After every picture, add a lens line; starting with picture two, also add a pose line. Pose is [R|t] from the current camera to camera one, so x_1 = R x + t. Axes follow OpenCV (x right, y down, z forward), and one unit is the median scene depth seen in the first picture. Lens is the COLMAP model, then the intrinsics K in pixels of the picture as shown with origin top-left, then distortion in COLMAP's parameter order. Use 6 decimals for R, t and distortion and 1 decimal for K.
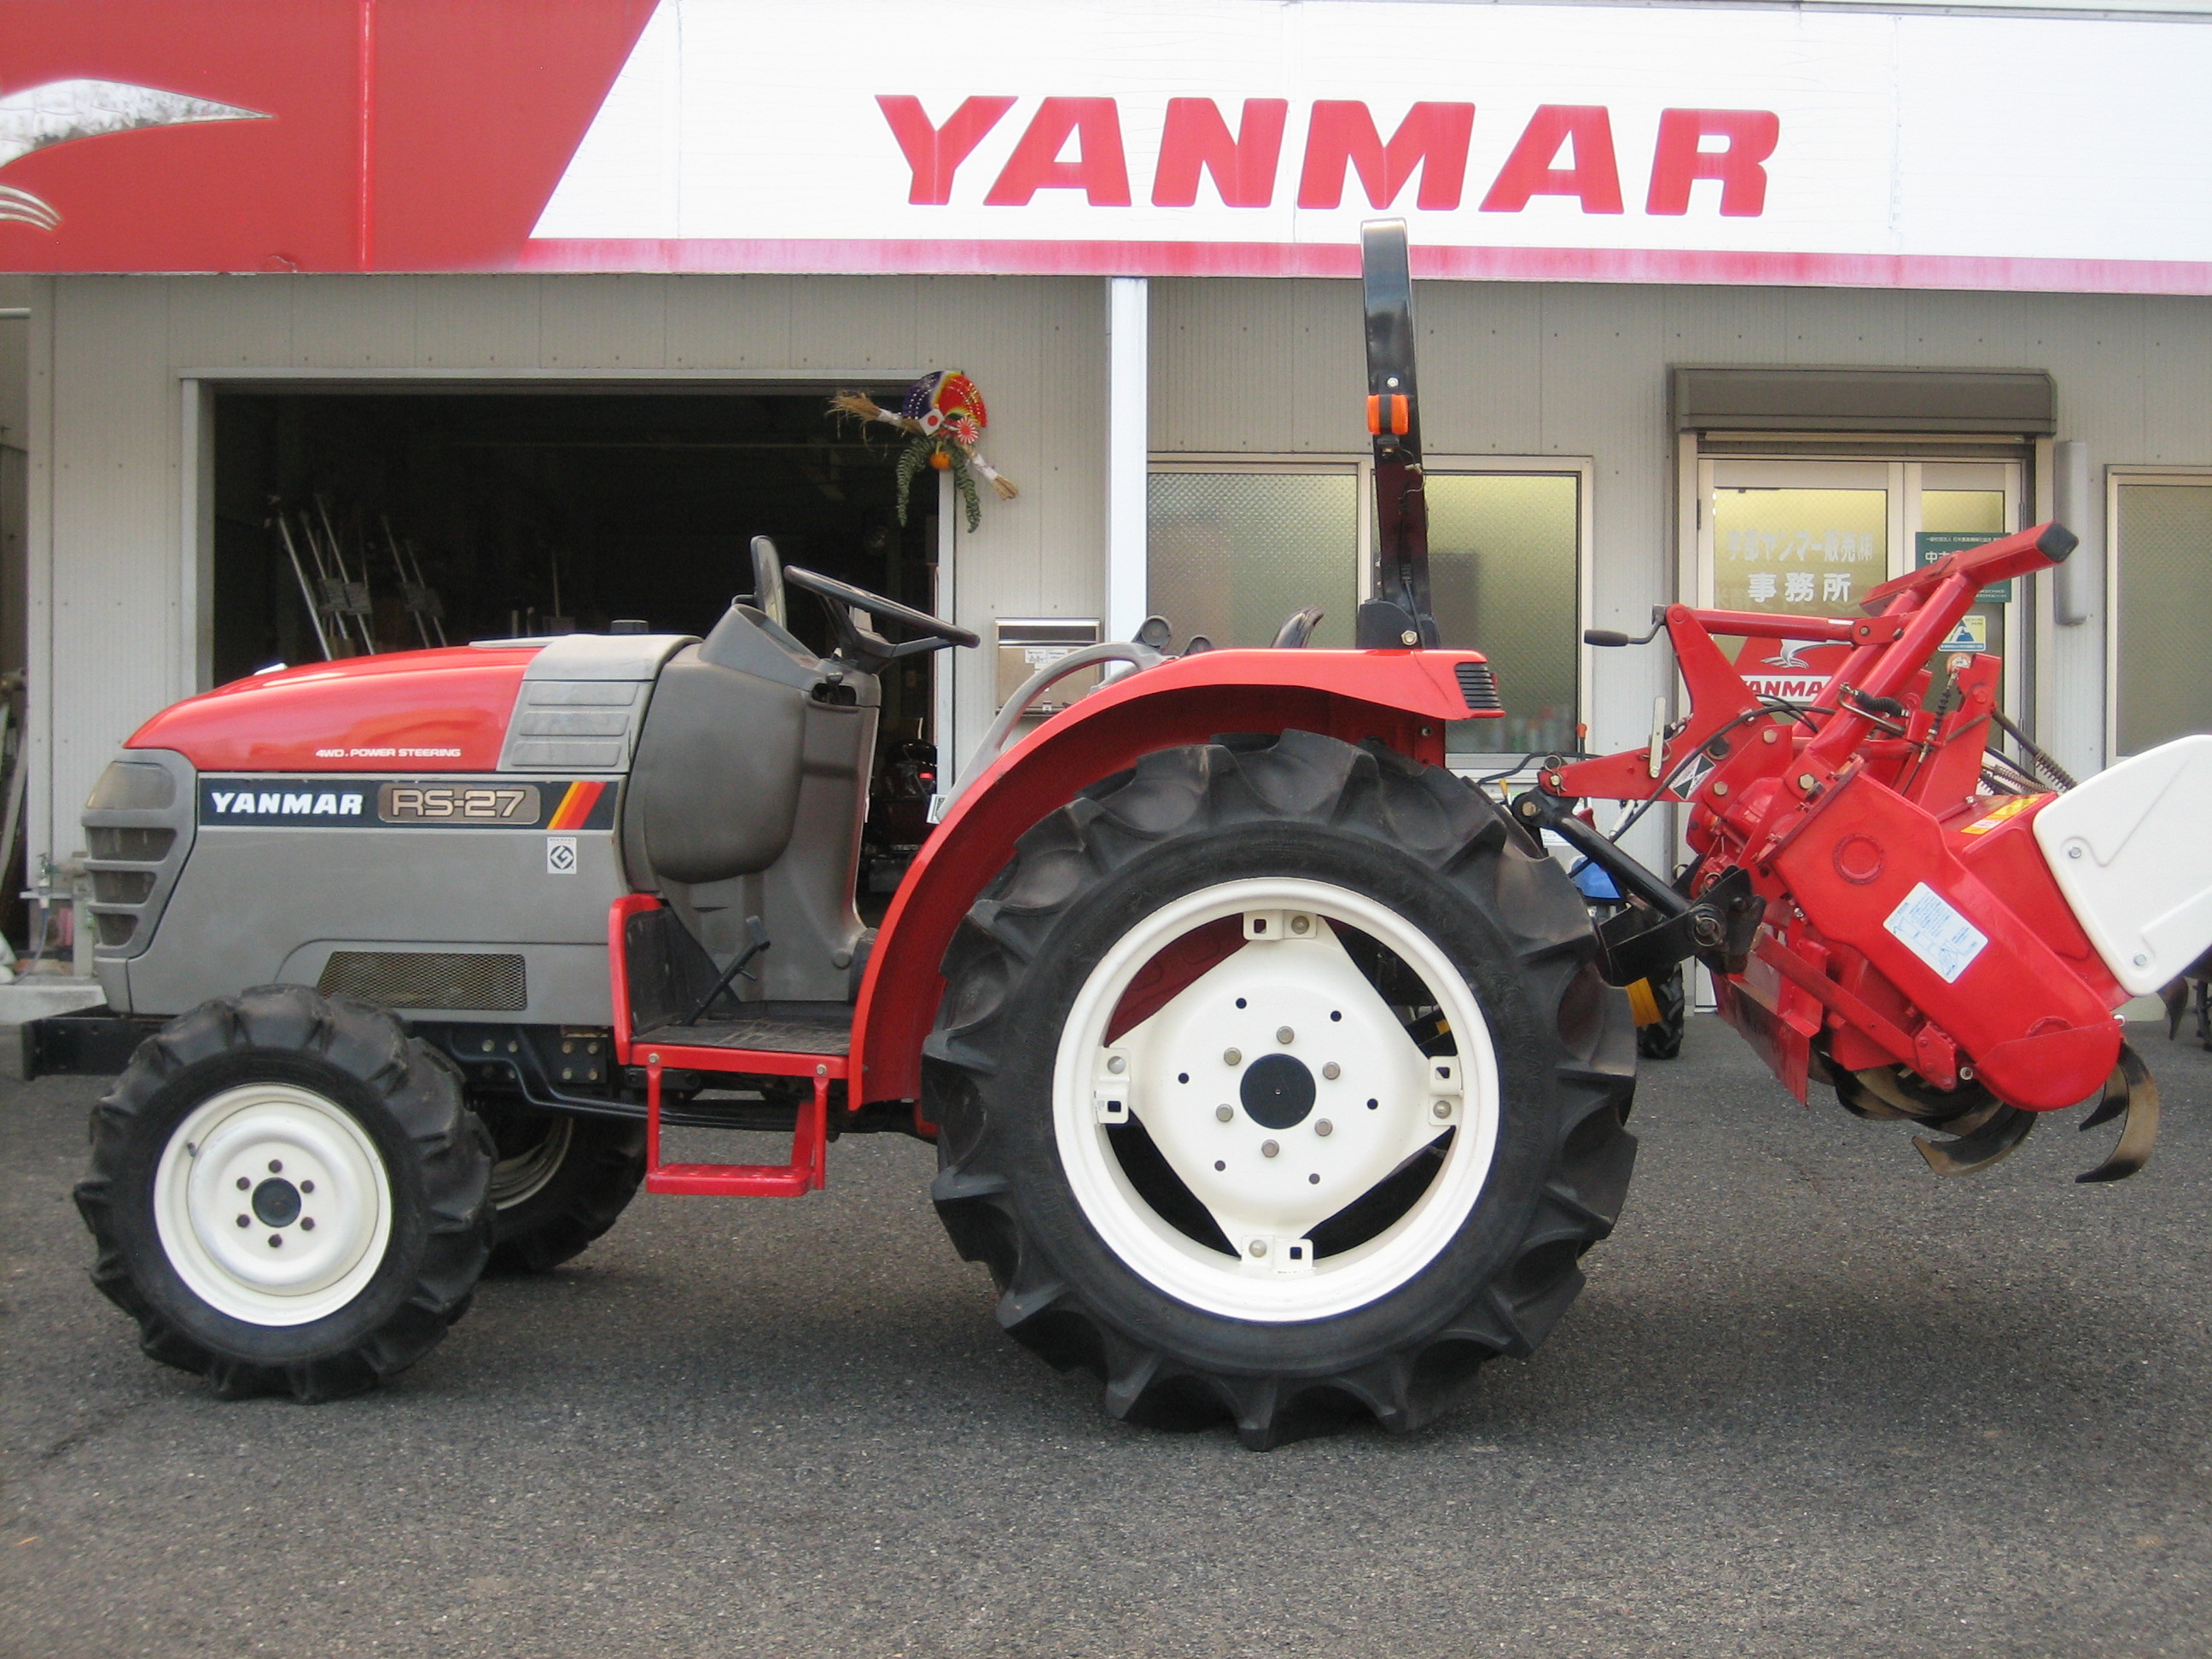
lens RADIAL K [[2886.2, 0, 1142.1], [0, 2886.2, 803.0], [0, 0, 1]] dist [-0.123824, 0.064880]
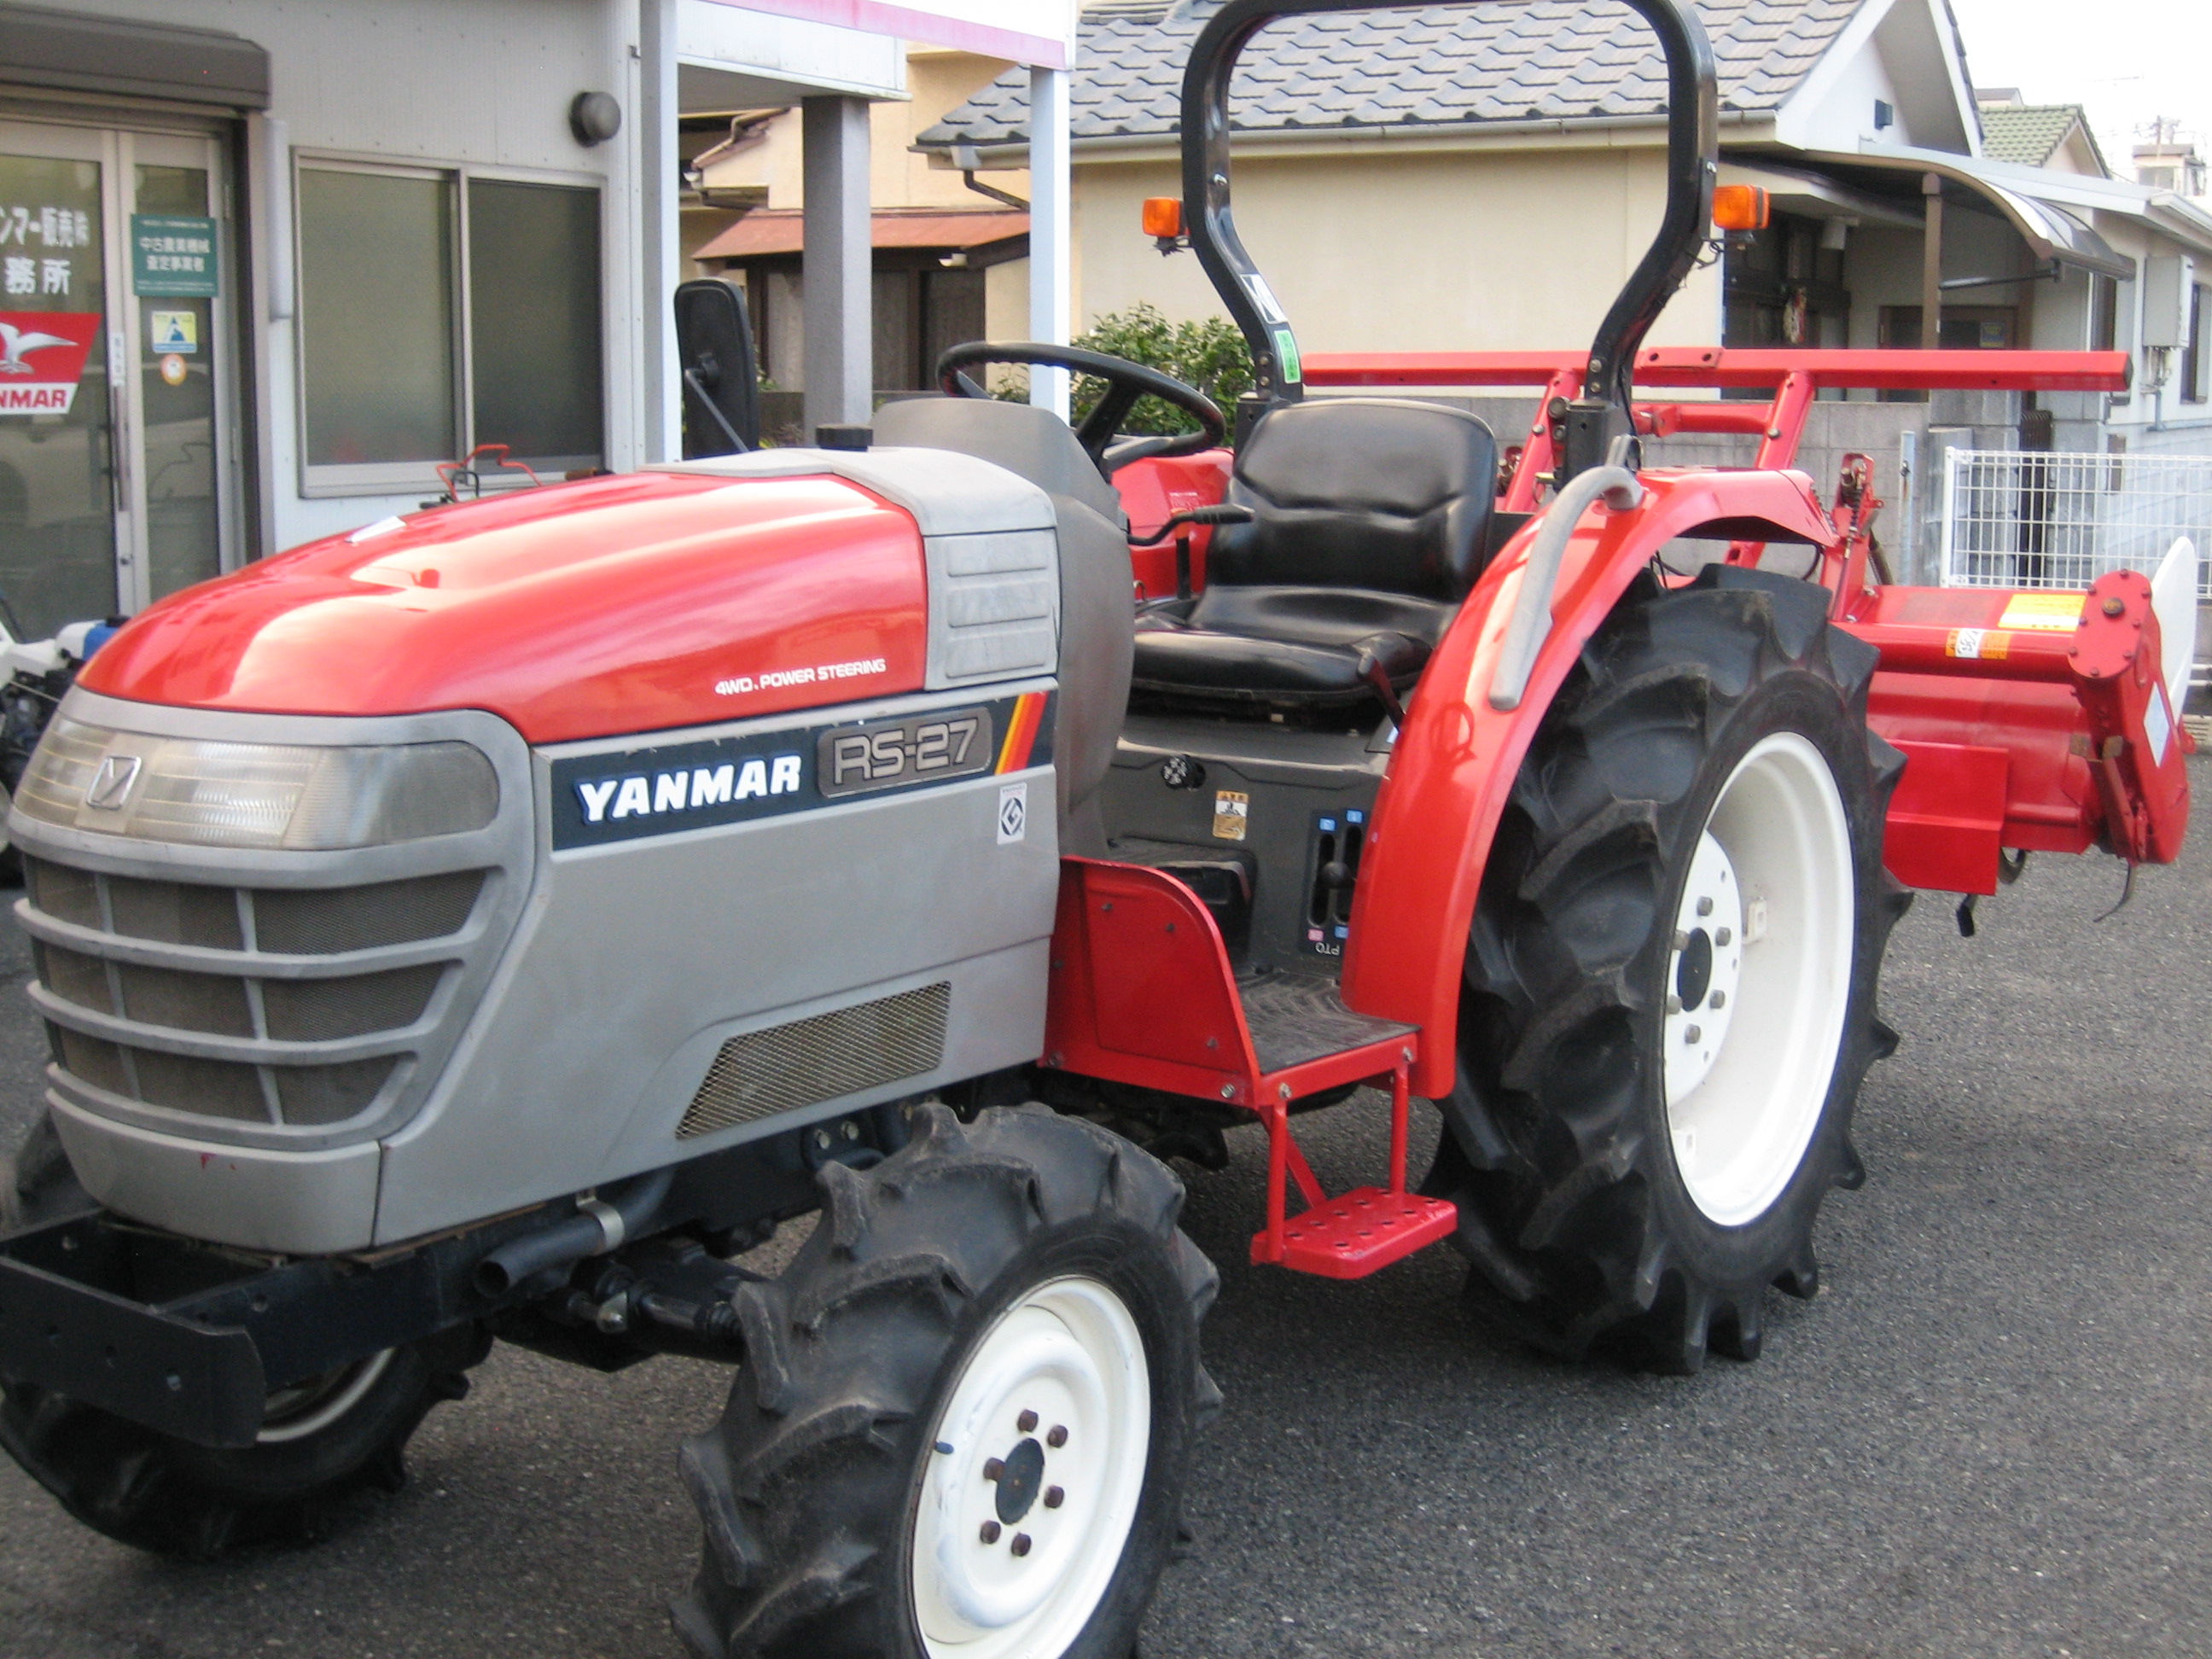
lens RADIAL K [[2886.2, 0, 1142.1], [0, 2886.2, 803.0], [0, 0, 1]] dist [-0.123824, 0.064880]
pose [[0.473648, -0.130859, 0.870938, -0.736610], [0.014921, 0.989950, 0.140625, -0.072349], [-0.880588, -0.053611, 0.470840, 0.674489]]
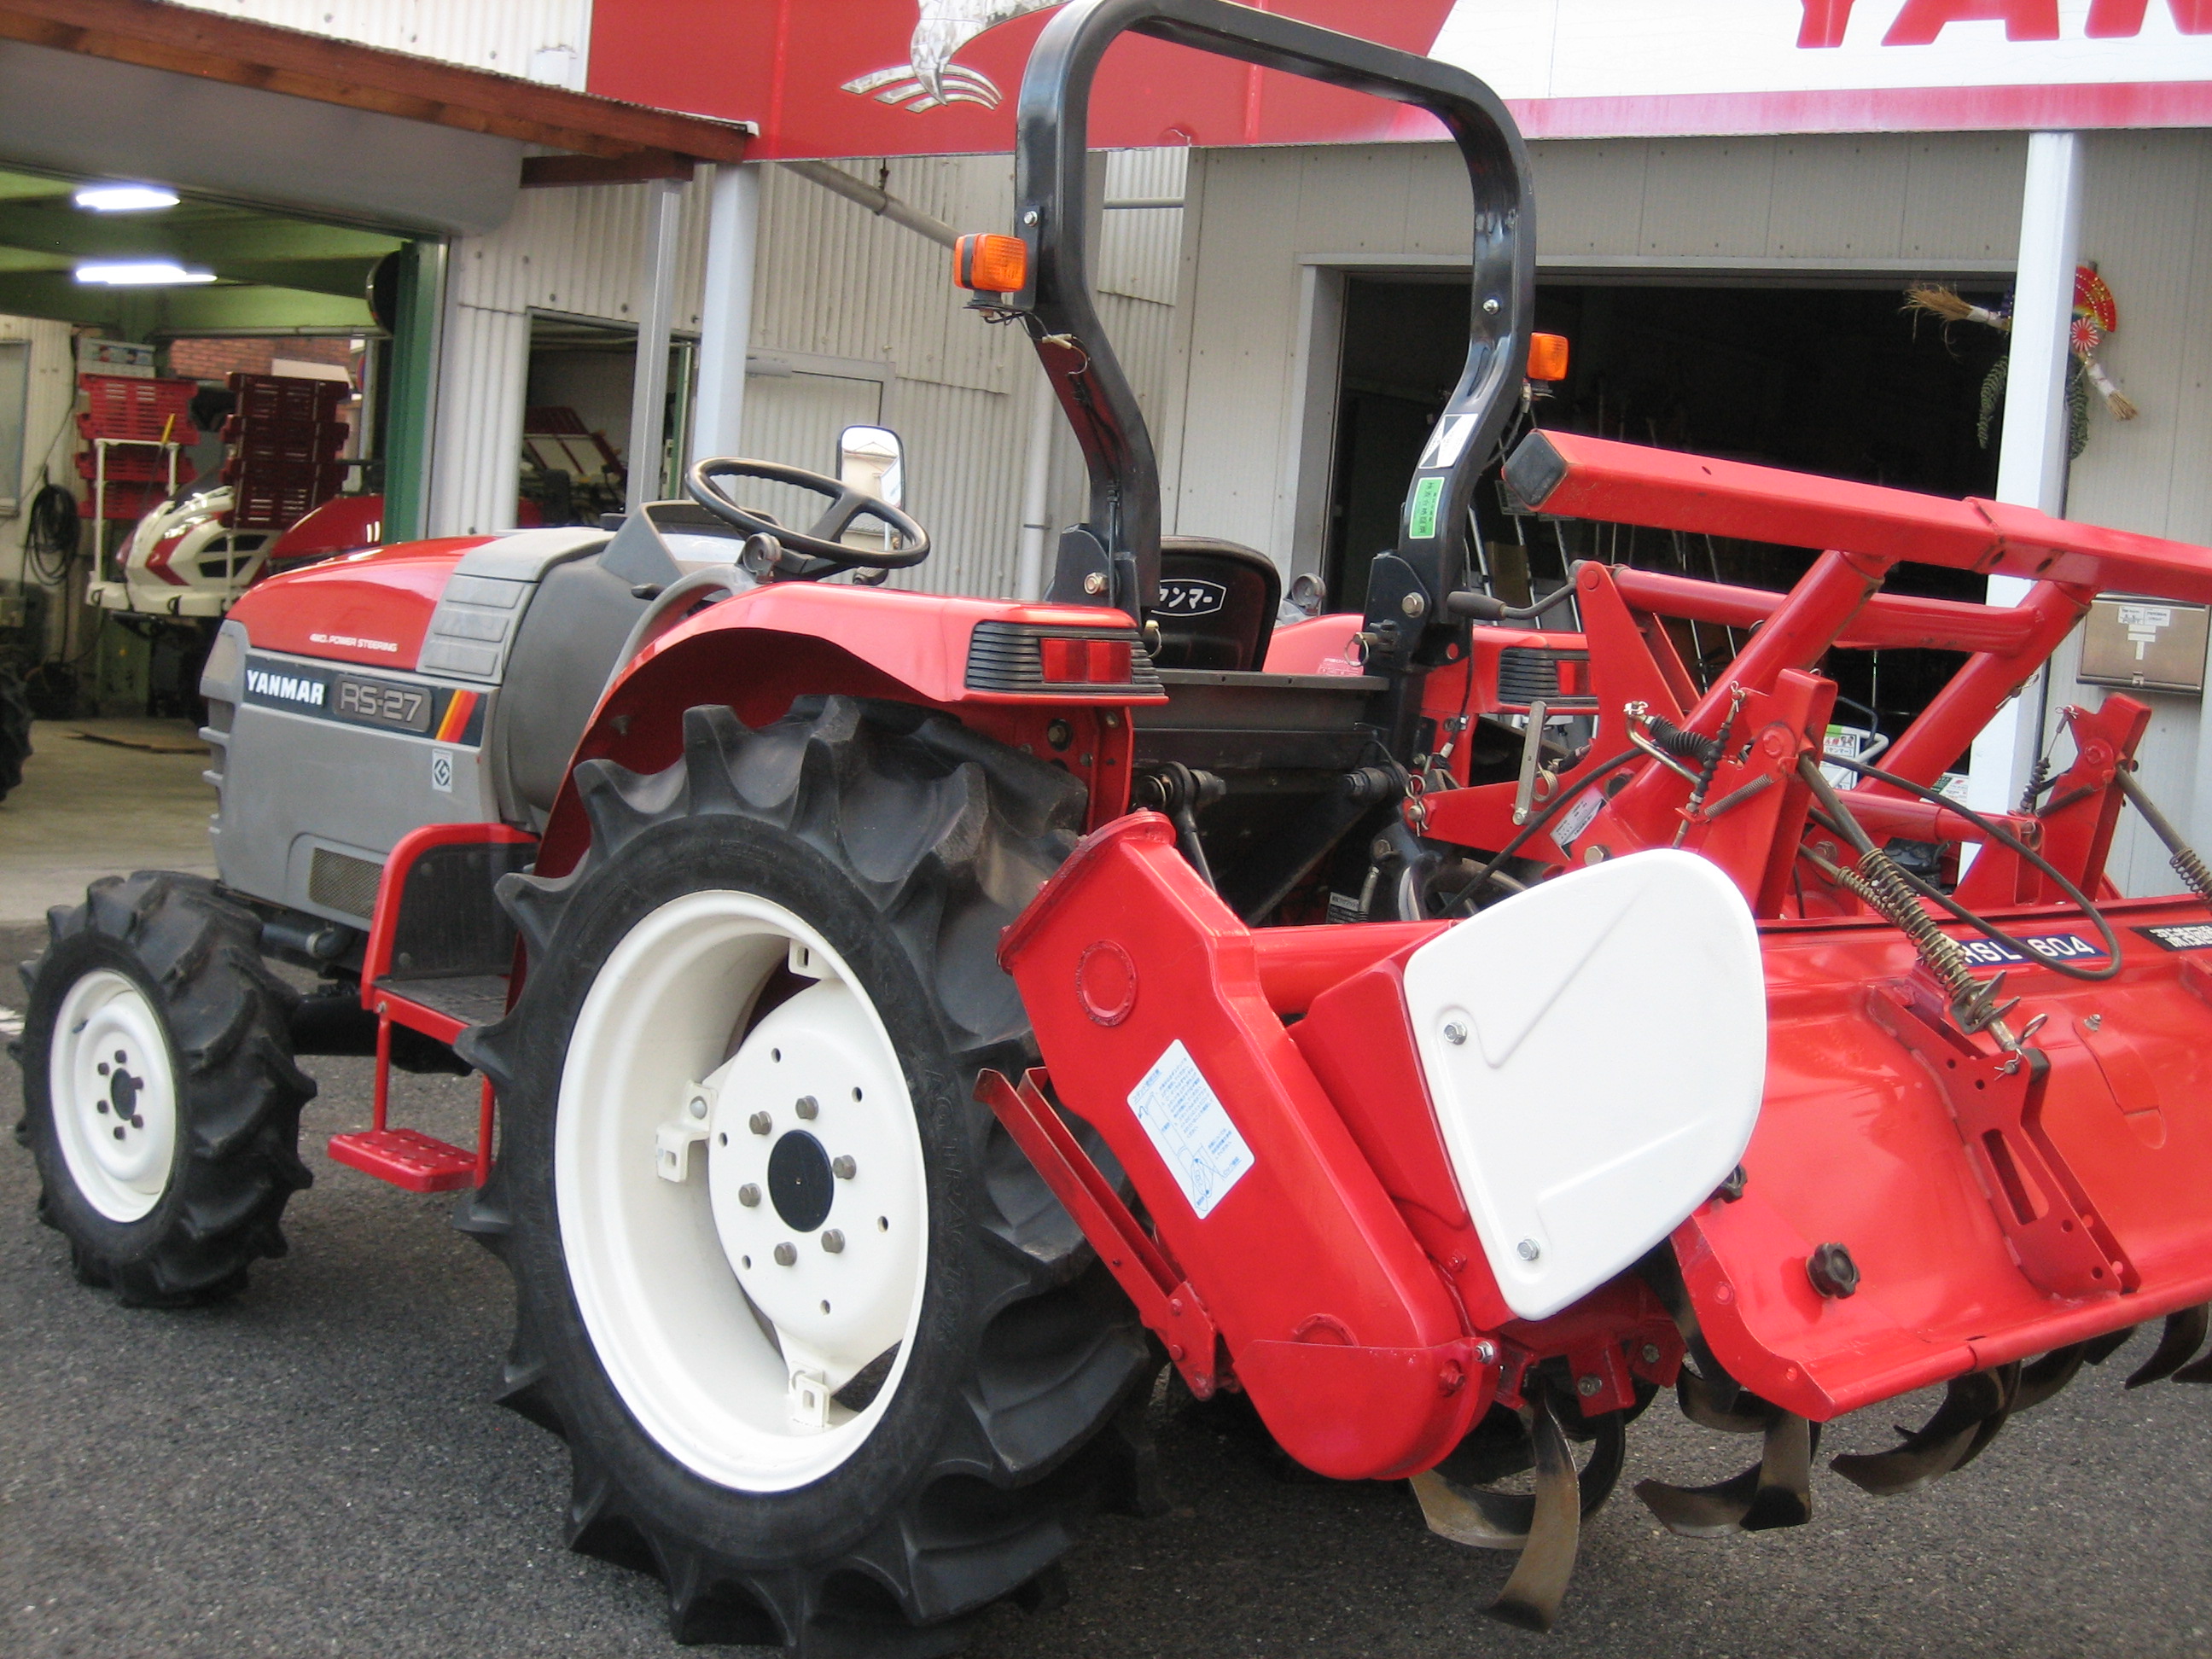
lens RADIAL K [[2825.1, 0, 1106.0], [0, 2825.1, 829.5], [0, 0, 1]] dist [-0.091427, -0.031136]
pose [[0.774149, 0.115965, -0.622290, 0.505479], [-0.090639, 0.993253, 0.072336, -0.045486], [0.626480, 0.000405, 0.779437, 0.444115]]
